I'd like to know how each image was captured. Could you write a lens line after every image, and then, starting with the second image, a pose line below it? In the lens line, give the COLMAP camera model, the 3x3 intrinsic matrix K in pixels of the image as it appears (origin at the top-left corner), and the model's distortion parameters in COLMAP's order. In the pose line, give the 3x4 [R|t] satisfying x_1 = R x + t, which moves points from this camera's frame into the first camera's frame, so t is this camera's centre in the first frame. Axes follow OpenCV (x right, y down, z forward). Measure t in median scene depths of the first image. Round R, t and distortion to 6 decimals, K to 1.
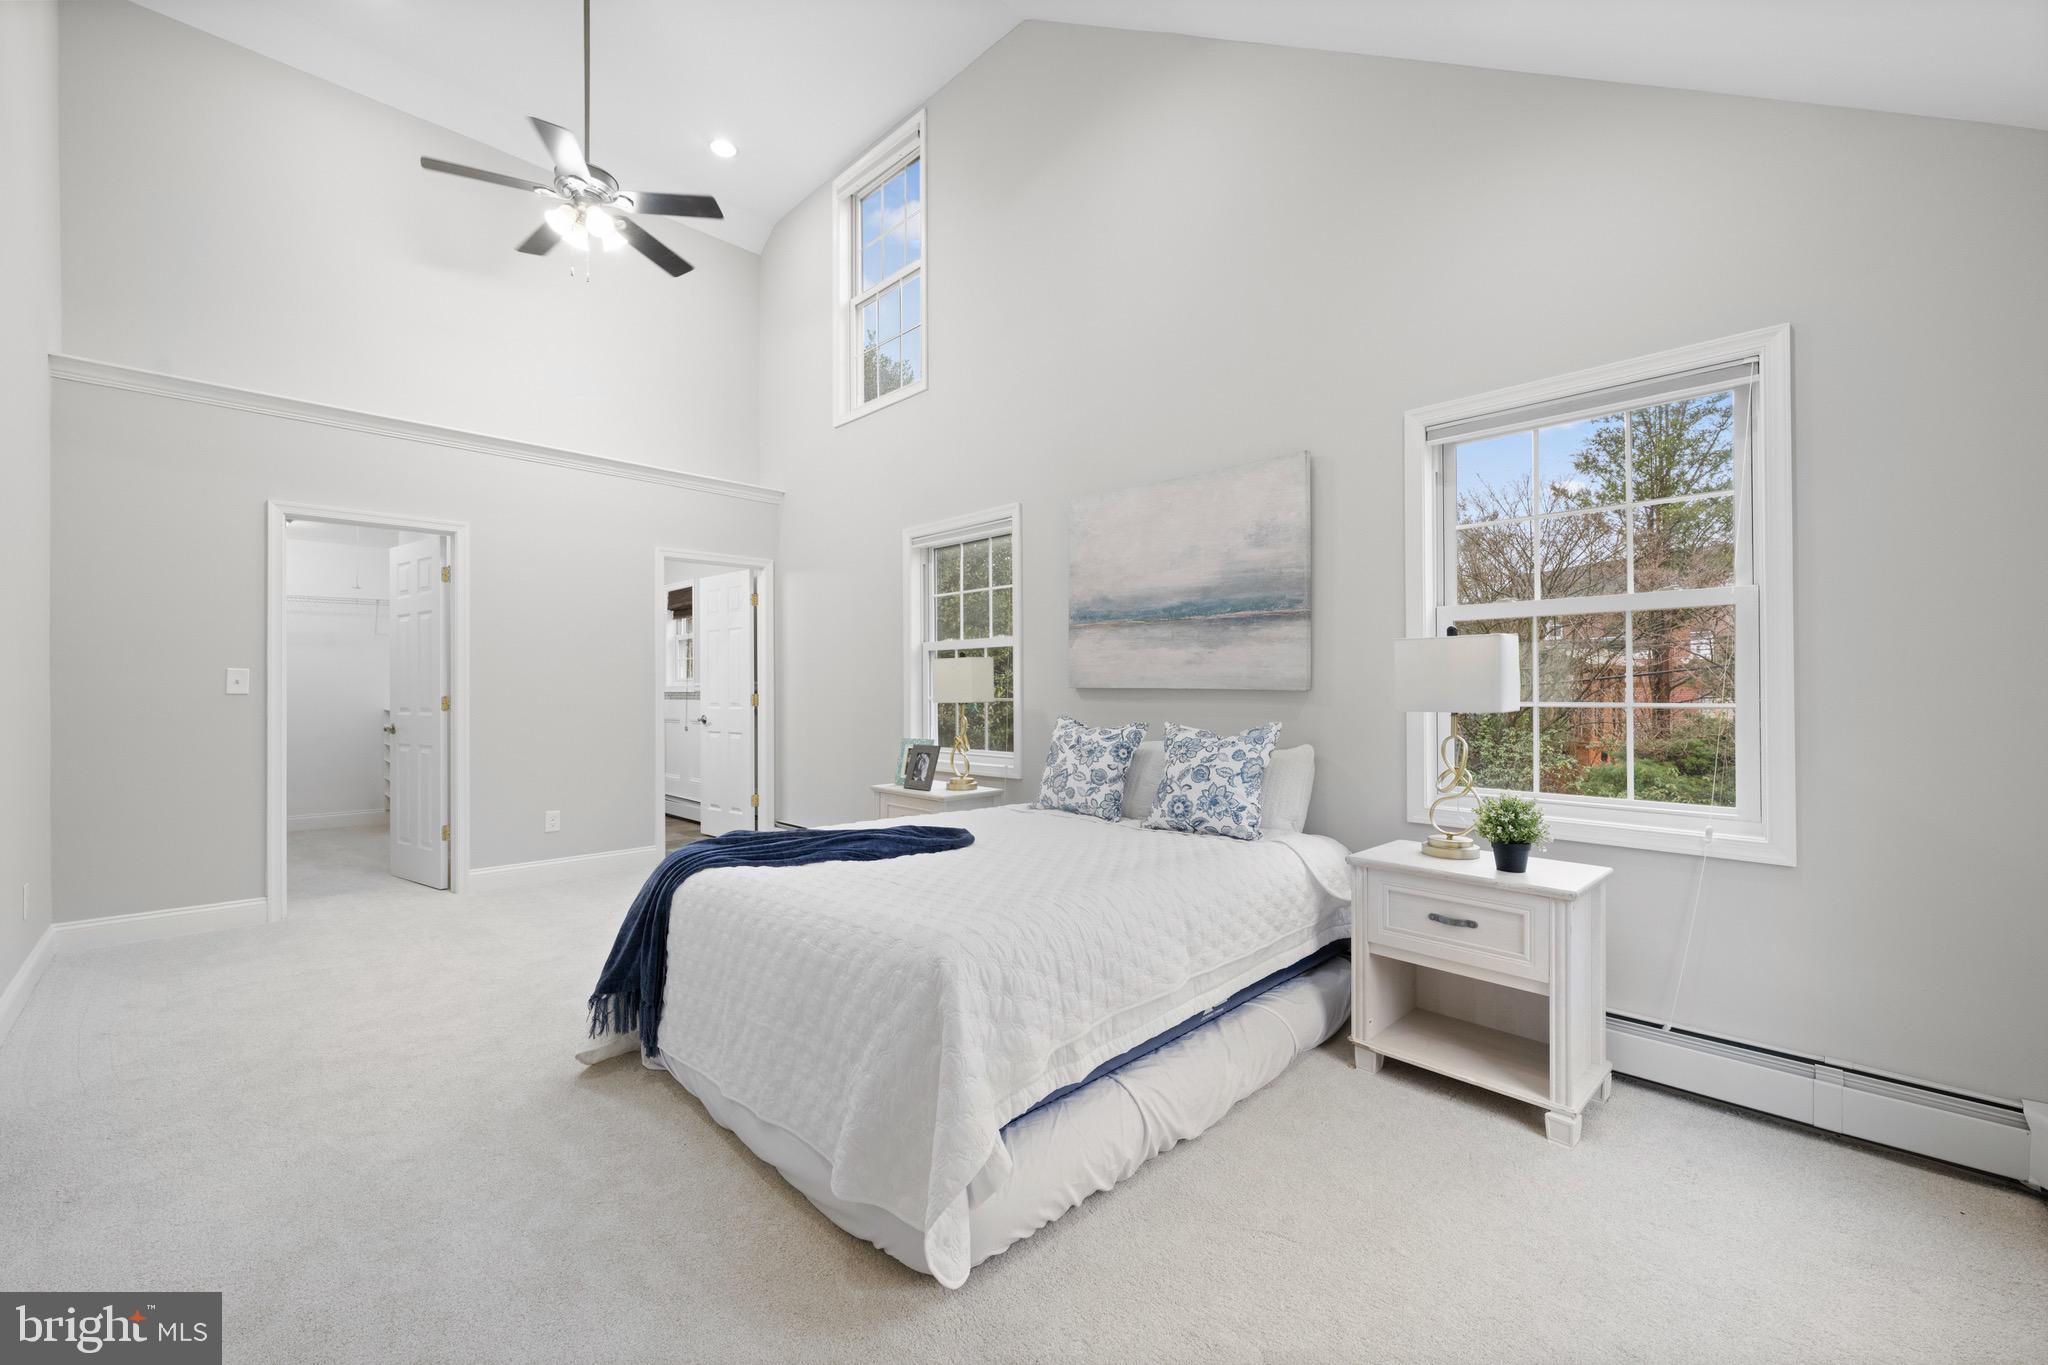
lens RADIAL K [[811.8, 0, 1088.2], [0, 811.8, 689.9], [0, 0, 1]] dist [0.000434, 0.000048]
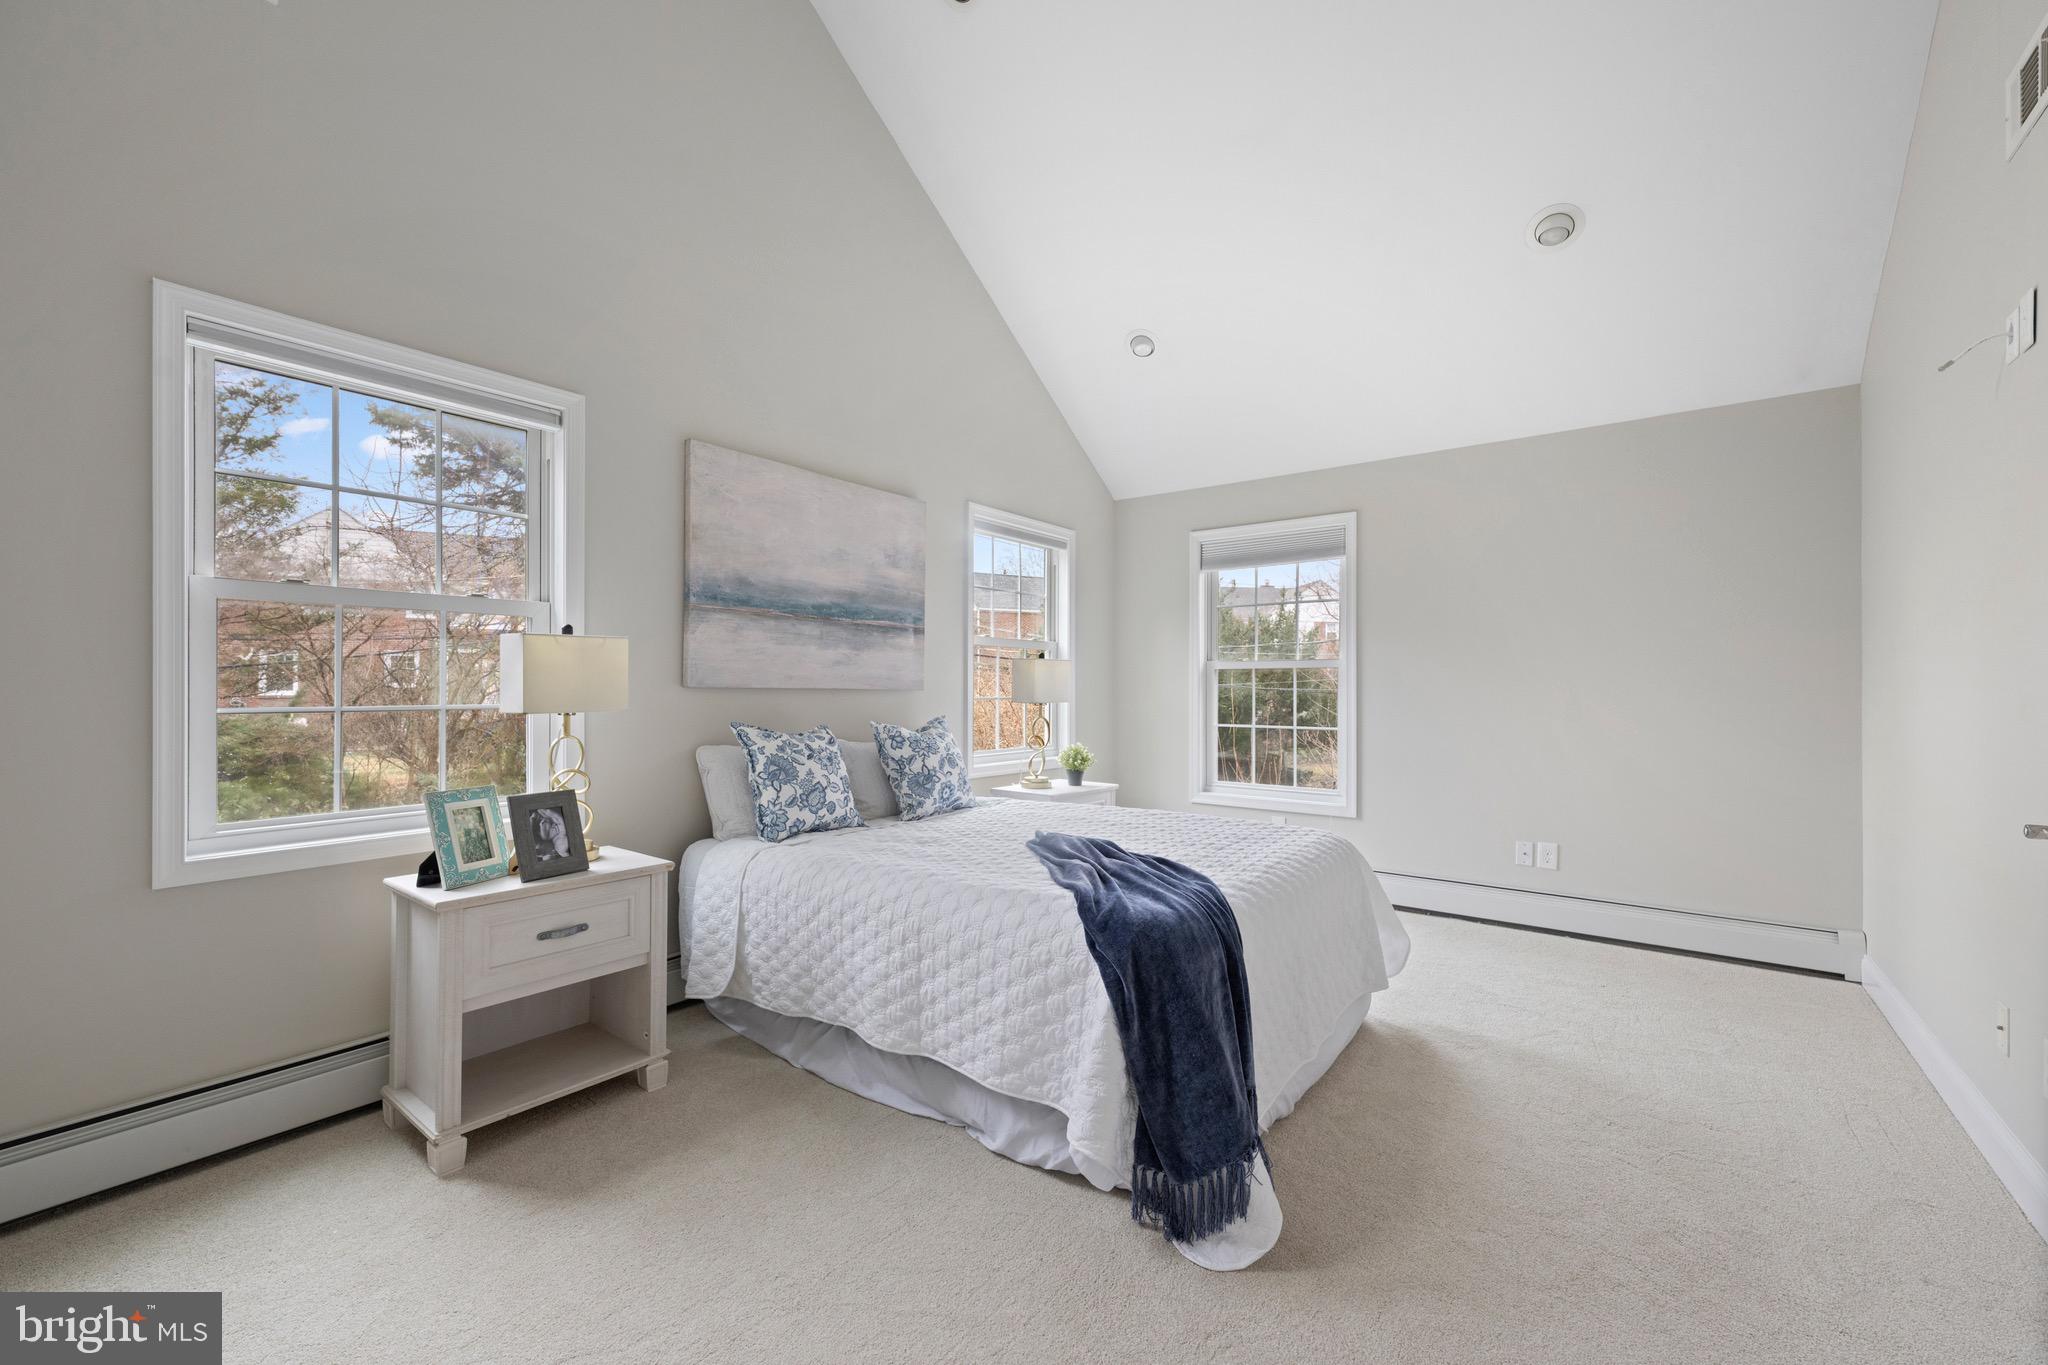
lens RADIAL K [[811.8, 0, 1028.3], [0, 811.8, 684.9], [0, 0, 1]] dist [0.000434, 0.000048]
pose [[-0.090670, 0.008685, 0.995843, -0.906412], [0.004168, 0.999957, -0.008342, 0.002787], [-0.995872, 0.003395, -0.090702, 0.861093]]
